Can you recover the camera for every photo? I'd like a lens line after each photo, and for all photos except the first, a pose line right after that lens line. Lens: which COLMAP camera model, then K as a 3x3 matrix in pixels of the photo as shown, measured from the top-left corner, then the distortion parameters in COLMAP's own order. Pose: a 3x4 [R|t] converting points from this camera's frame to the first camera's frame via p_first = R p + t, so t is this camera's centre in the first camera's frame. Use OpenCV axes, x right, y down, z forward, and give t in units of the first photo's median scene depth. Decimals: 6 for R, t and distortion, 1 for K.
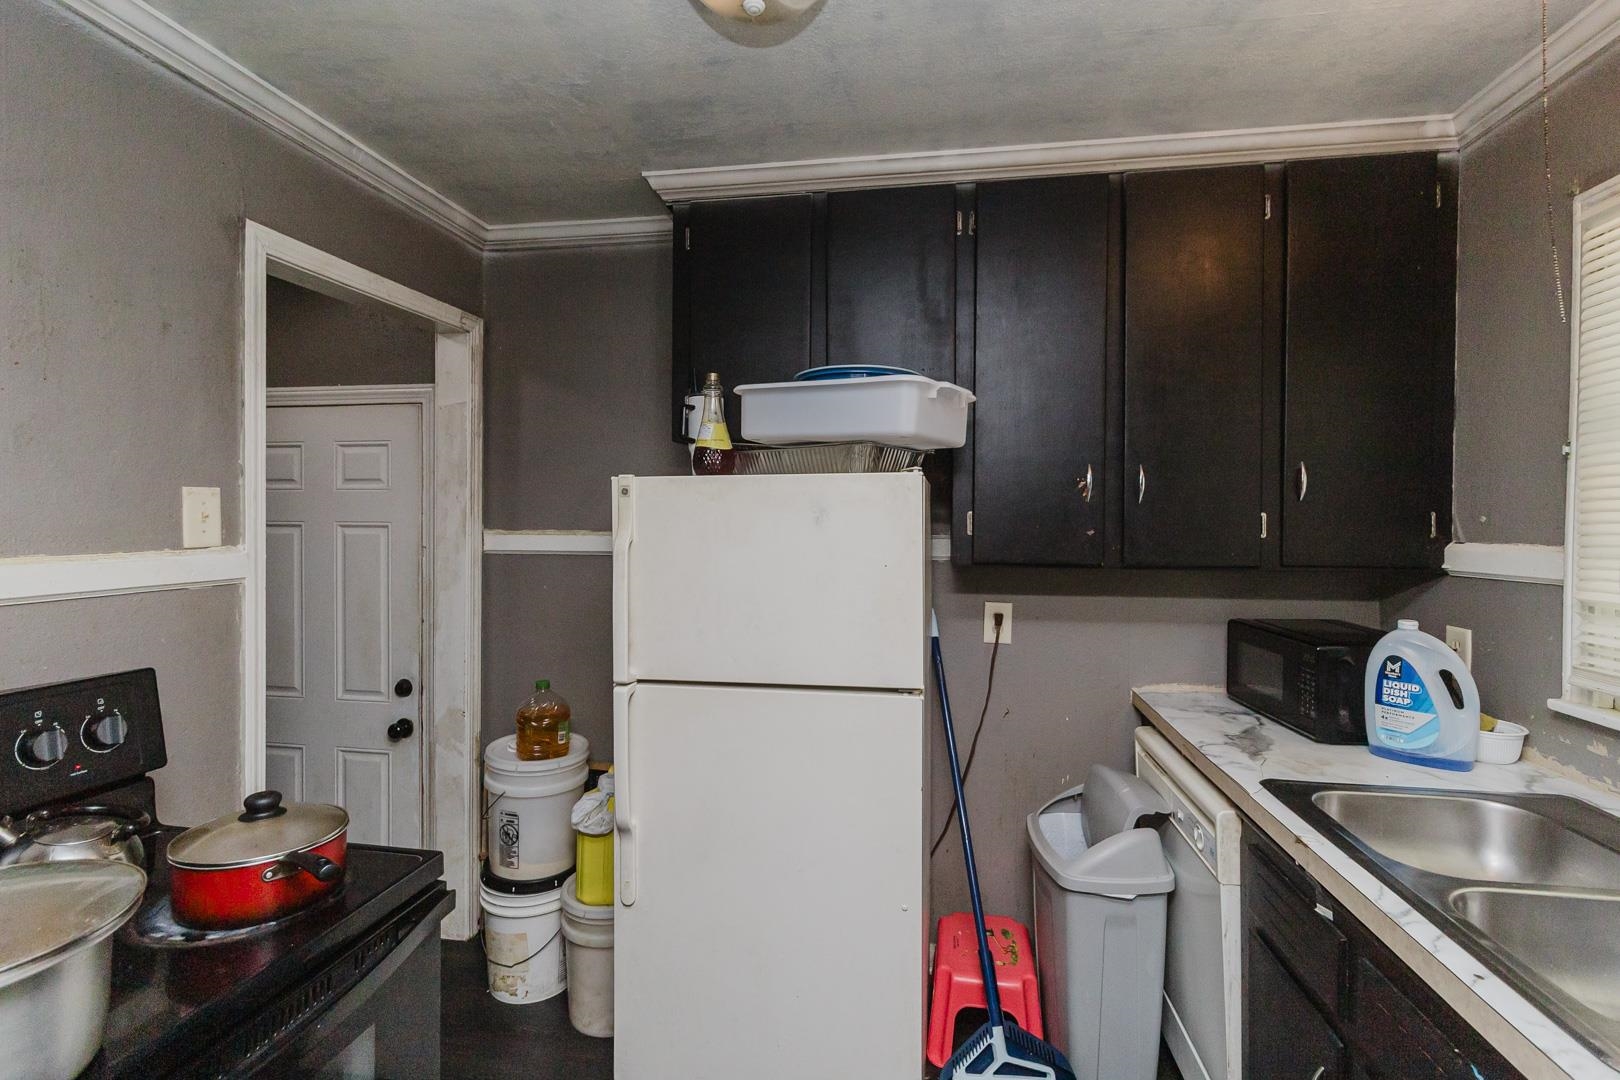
lens RADIAL K [[749.6, 0, 803.9], [0, 749.6, 525.4], [0, 0, 1]] dist [0.002384, 0.000247]
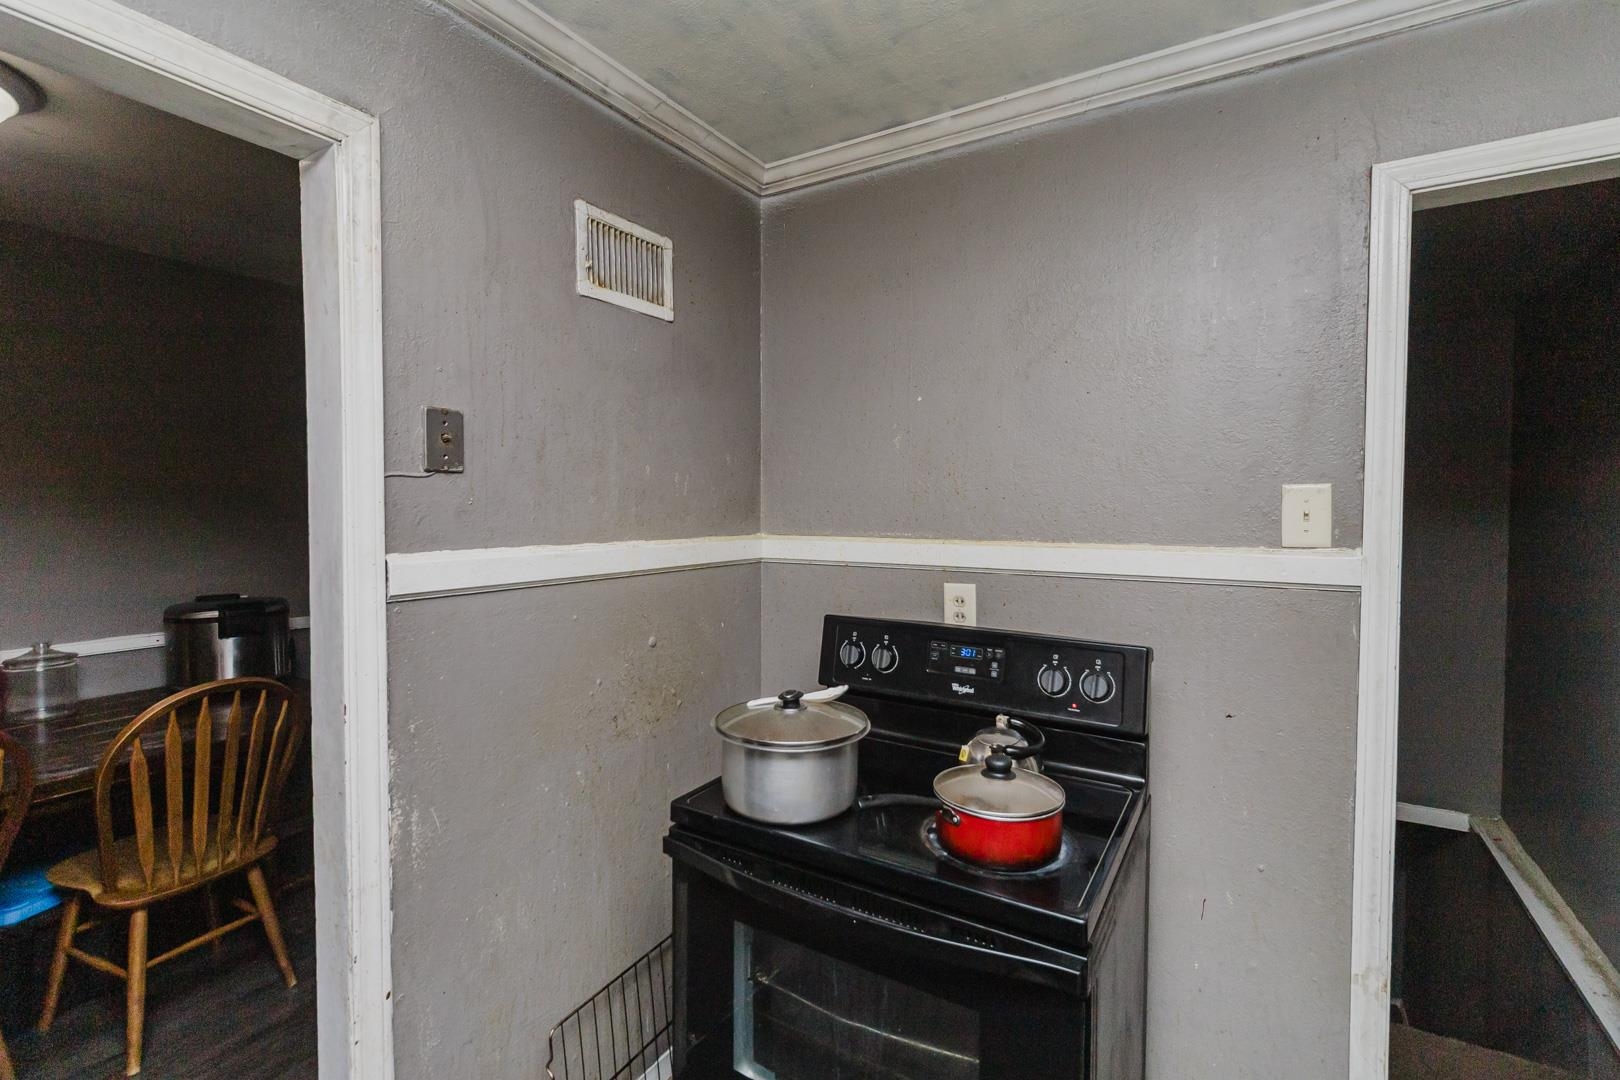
lens RADIAL K [[773.2, 0, 864.4], [0, 773.2, 505.2], [0, 0, 1]] dist [-0.000398, -0.000548]
pose [[-0.380895, 0.017847, -0.924446, 0.315658], [-0.004631, 0.999764, 0.021209, -0.042377], [0.924607, 0.012359, -0.380722, 0.871143]]
